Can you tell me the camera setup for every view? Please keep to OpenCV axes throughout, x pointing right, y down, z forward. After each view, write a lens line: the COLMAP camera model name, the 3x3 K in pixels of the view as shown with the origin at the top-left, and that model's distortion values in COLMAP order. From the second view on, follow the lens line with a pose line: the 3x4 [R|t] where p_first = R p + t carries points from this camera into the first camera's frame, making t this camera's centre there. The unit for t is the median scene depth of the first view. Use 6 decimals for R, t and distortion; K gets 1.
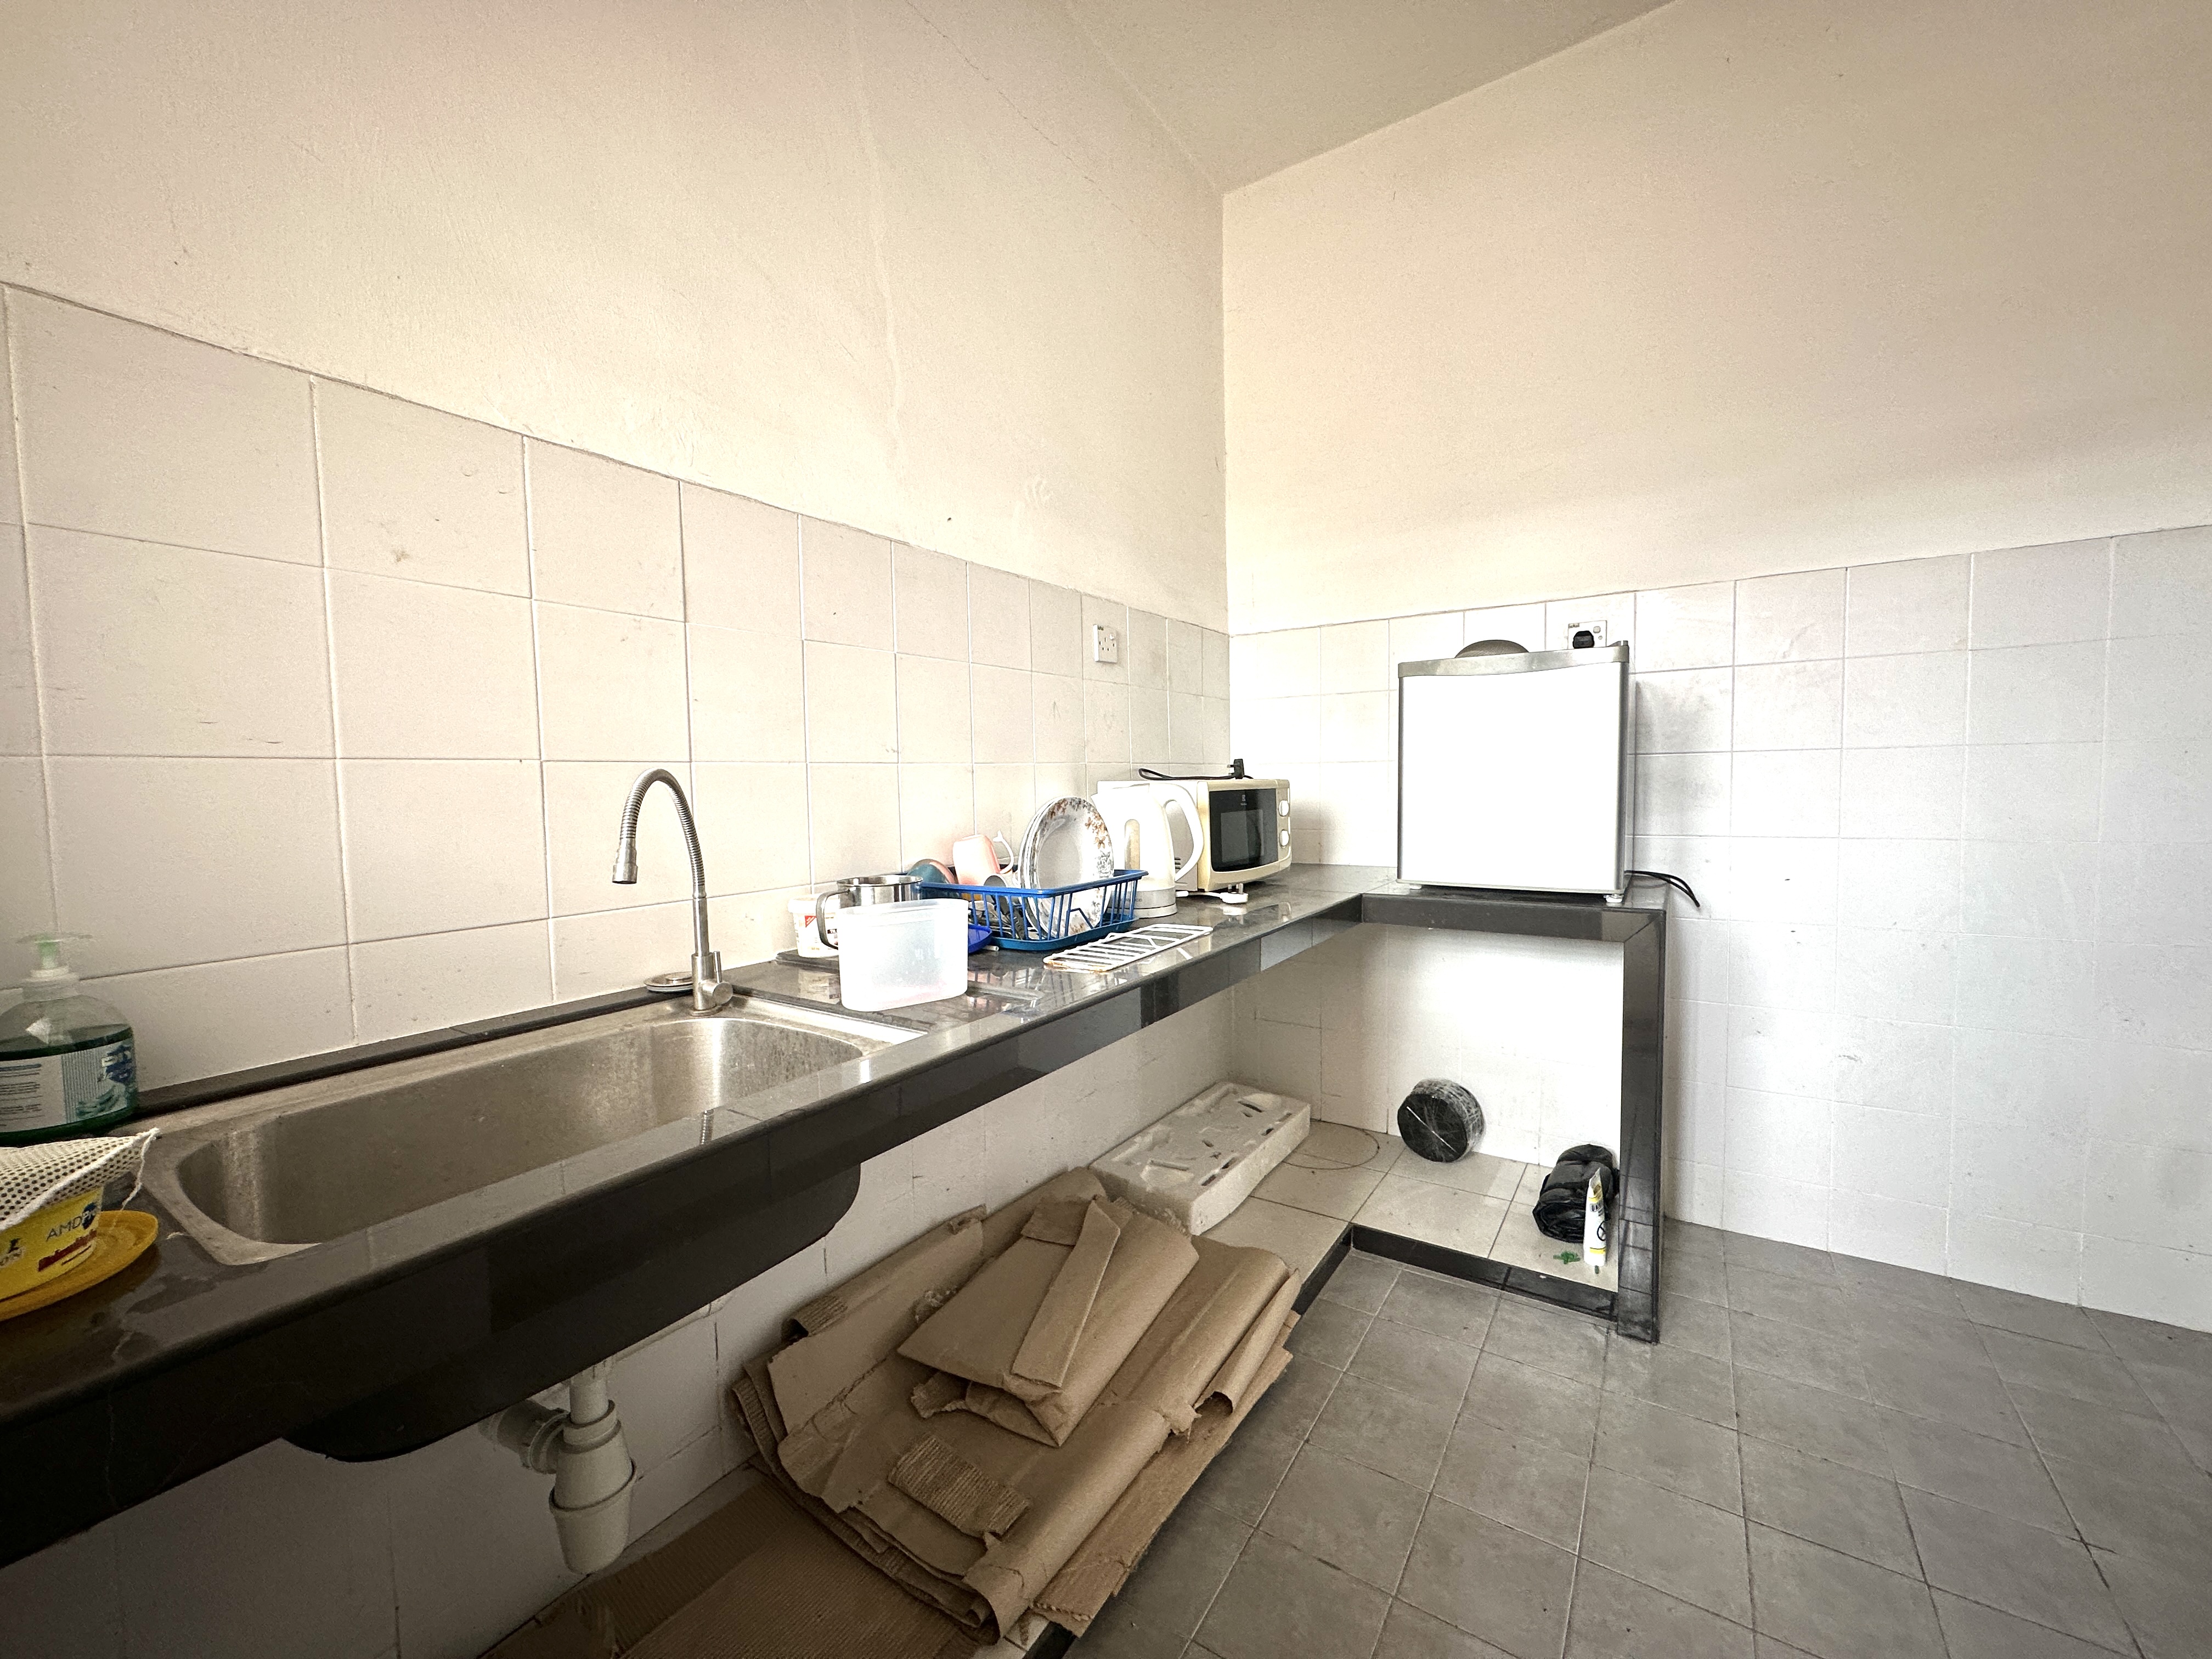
lens RADIAL K [[884.8, 0, 1101.1], [0, 884.8, 830.6], [0, 0, 1]] dist [-0.000729, -0.000414]
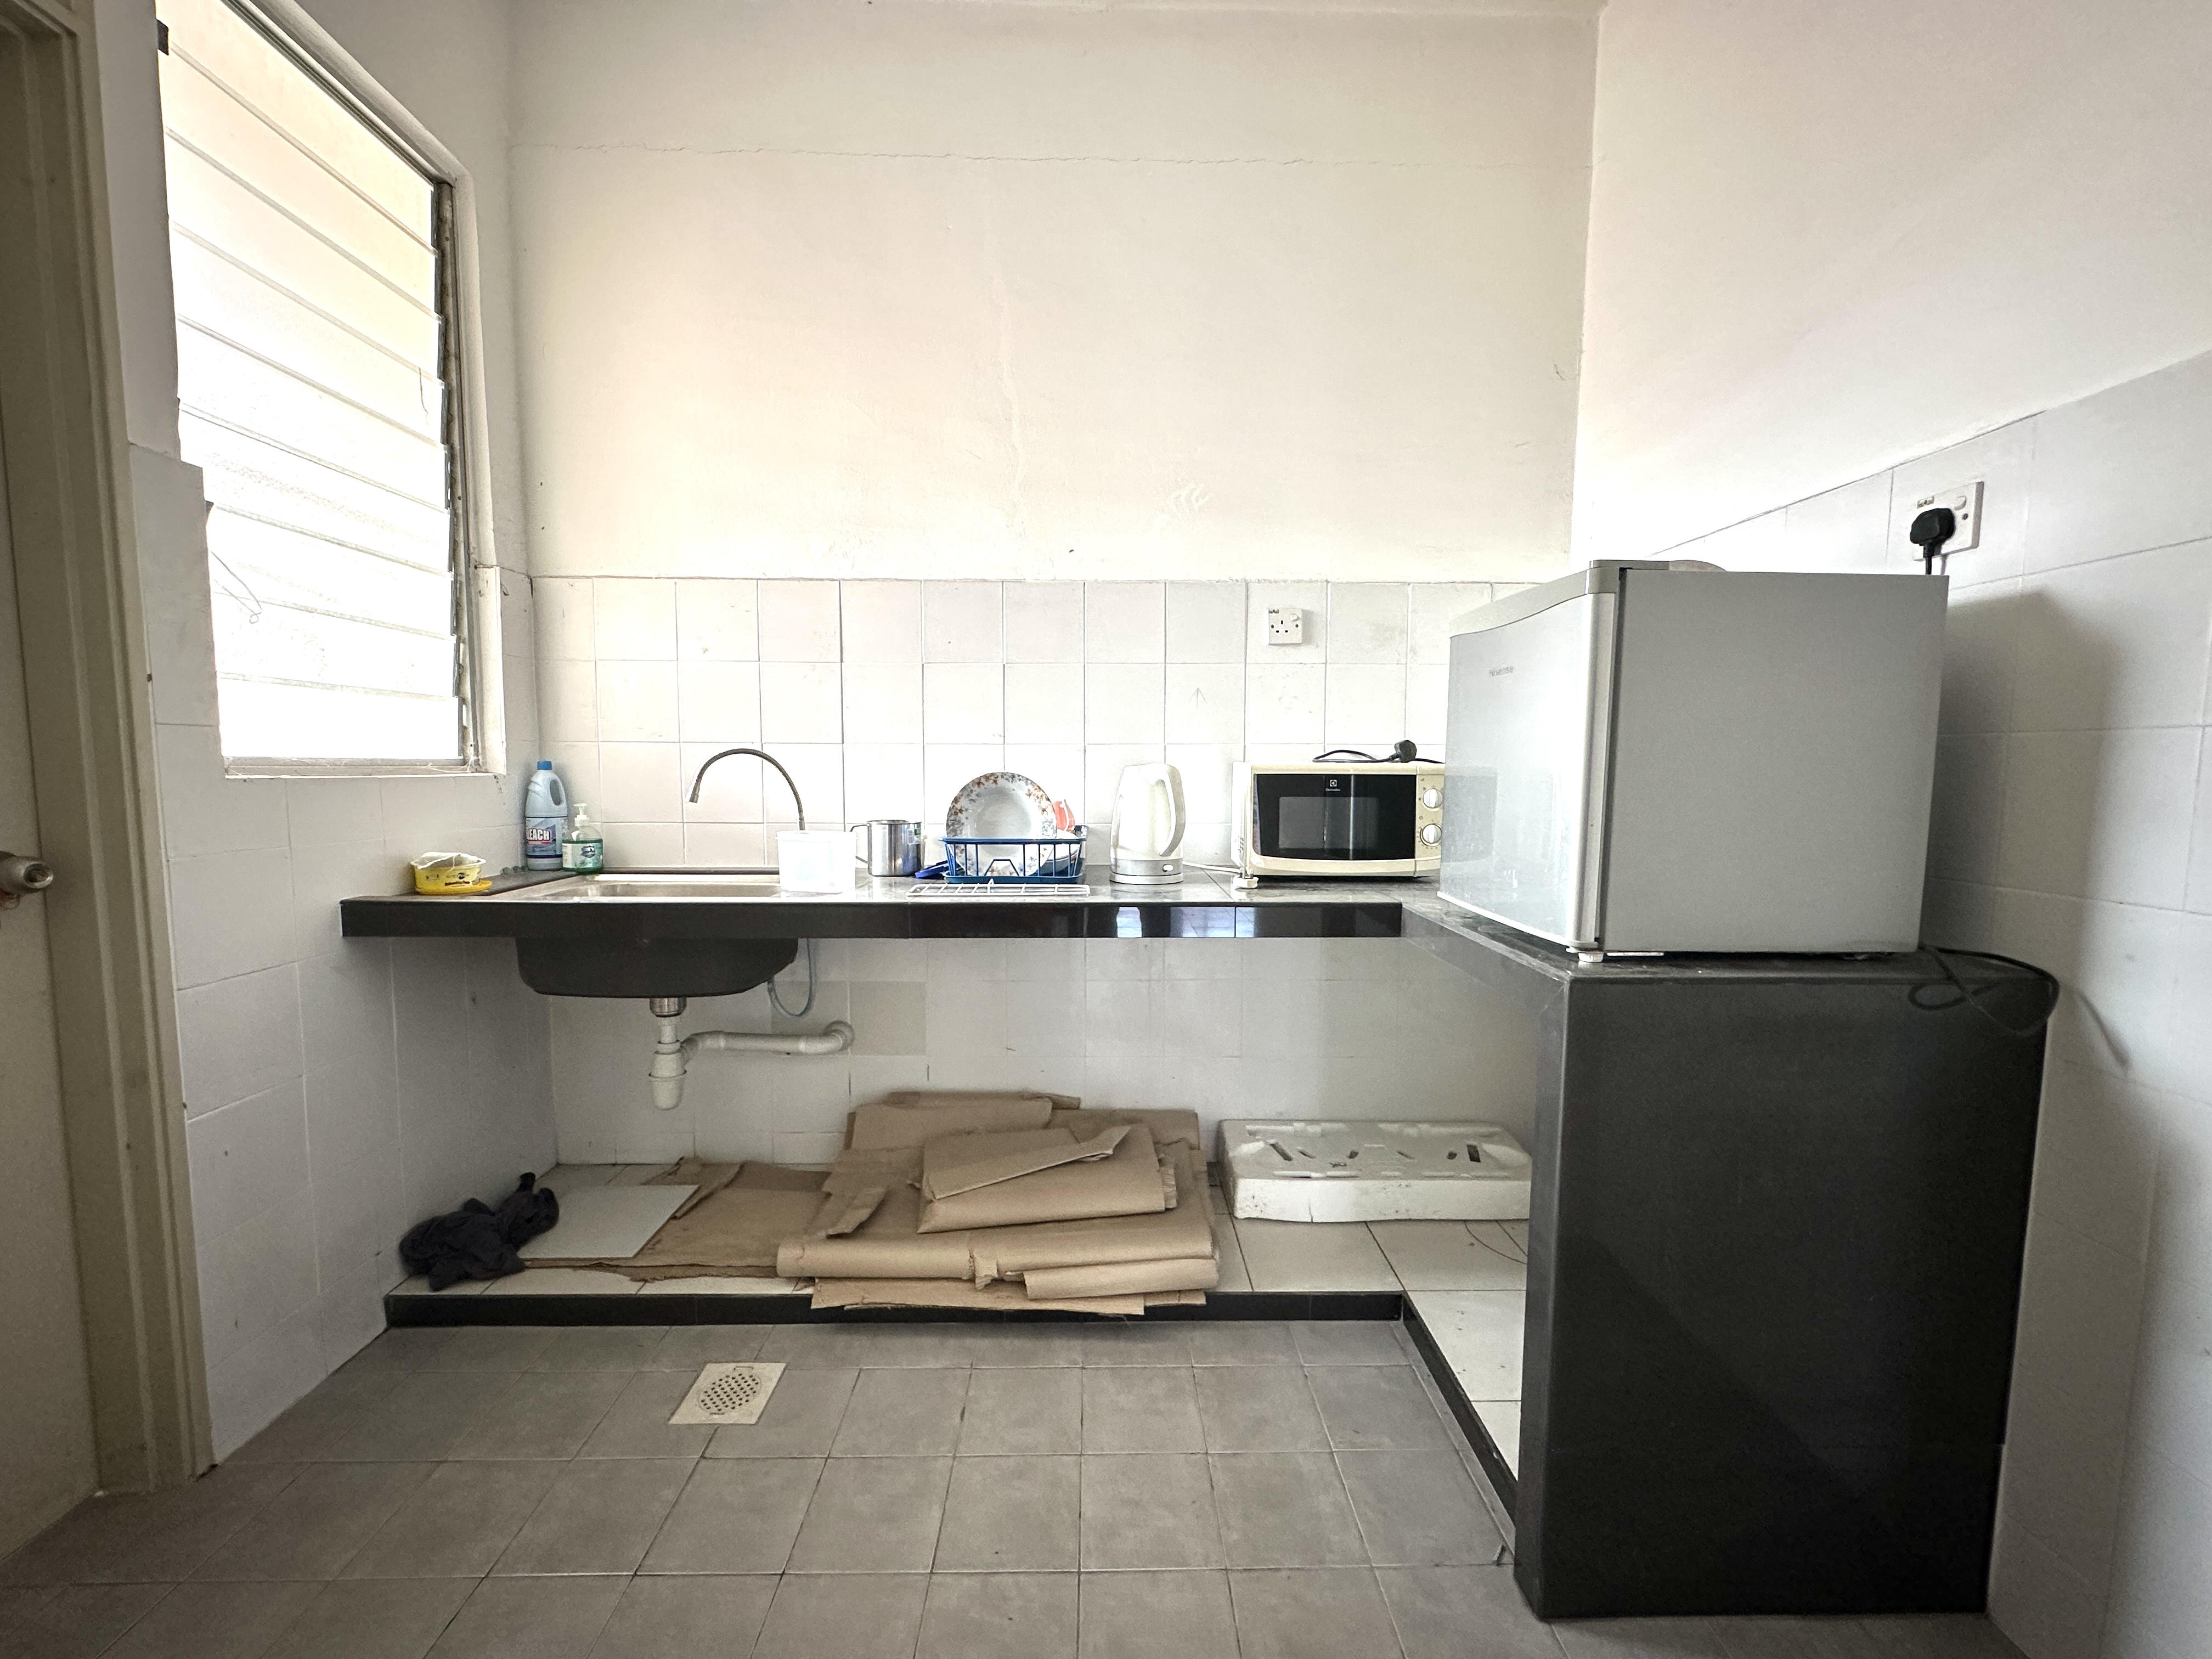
lens RADIAL K [[884.8, 0, 1110.1], [0, 884.8, 831.1], [0, 0, 1]] dist [-0.000729, -0.000414]
pose [[0.560825, 0.086335, -0.823420, 0.985039], [-0.063549, 0.996103, 0.061158, -0.036000], [0.825492, 0.018029, 0.564126, 0.358938]]
